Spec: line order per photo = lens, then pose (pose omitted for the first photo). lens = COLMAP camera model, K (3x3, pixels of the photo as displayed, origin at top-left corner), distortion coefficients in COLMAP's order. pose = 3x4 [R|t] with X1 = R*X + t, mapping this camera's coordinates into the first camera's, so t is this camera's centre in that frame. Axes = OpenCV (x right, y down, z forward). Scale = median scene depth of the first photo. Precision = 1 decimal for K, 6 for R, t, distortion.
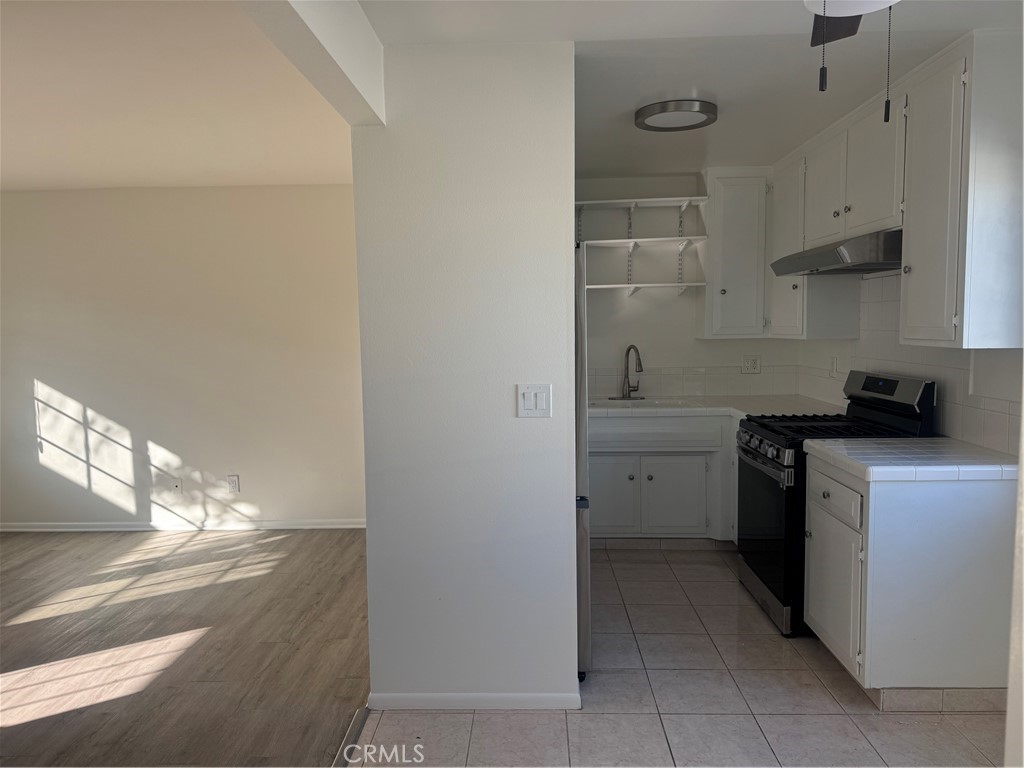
lens RADIAL K [[719.4, 0, 512.0], [0, 719.4, 384.0], [0, 0, 1]] dist [0.005050, -0.000969]
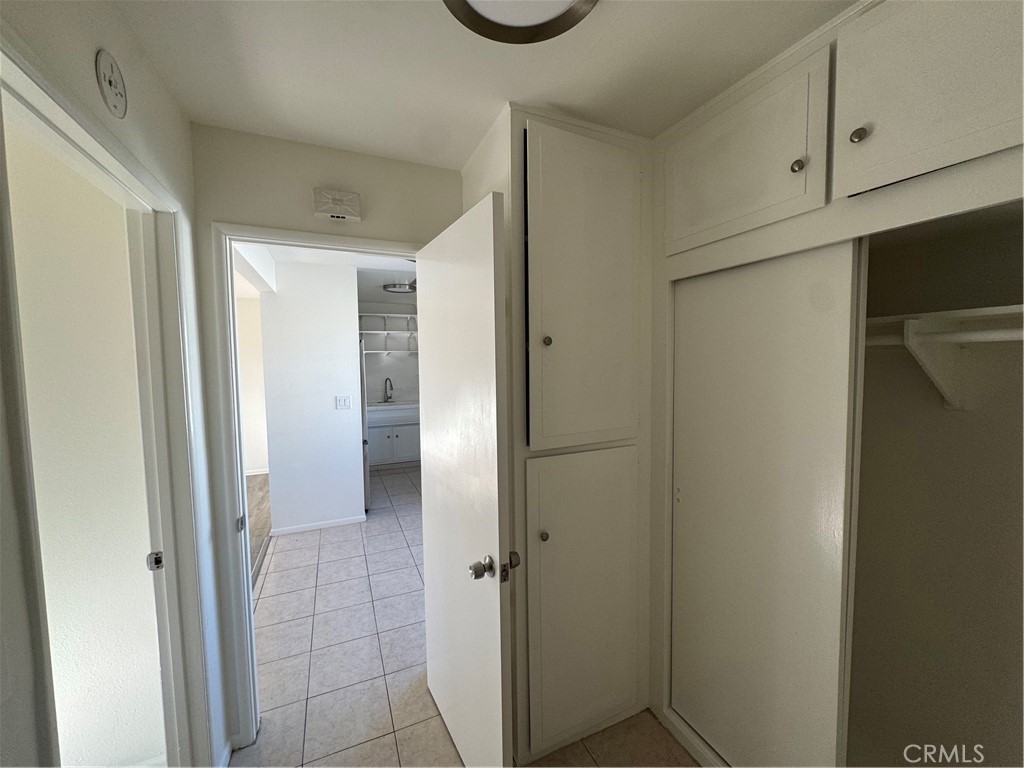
lens RADIAL K [[413.2, 0, 512.0], [0, 413.2, 384.0], [0, 0, 1]] dist [0.000785, -0.000122]
pose [[0.906094, -0.022156, 0.422497, -0.027368], [0.034361, 0.999183, -0.021295, 0.005511], [-0.421679, 0.033813, 0.906114, -0.345353]]
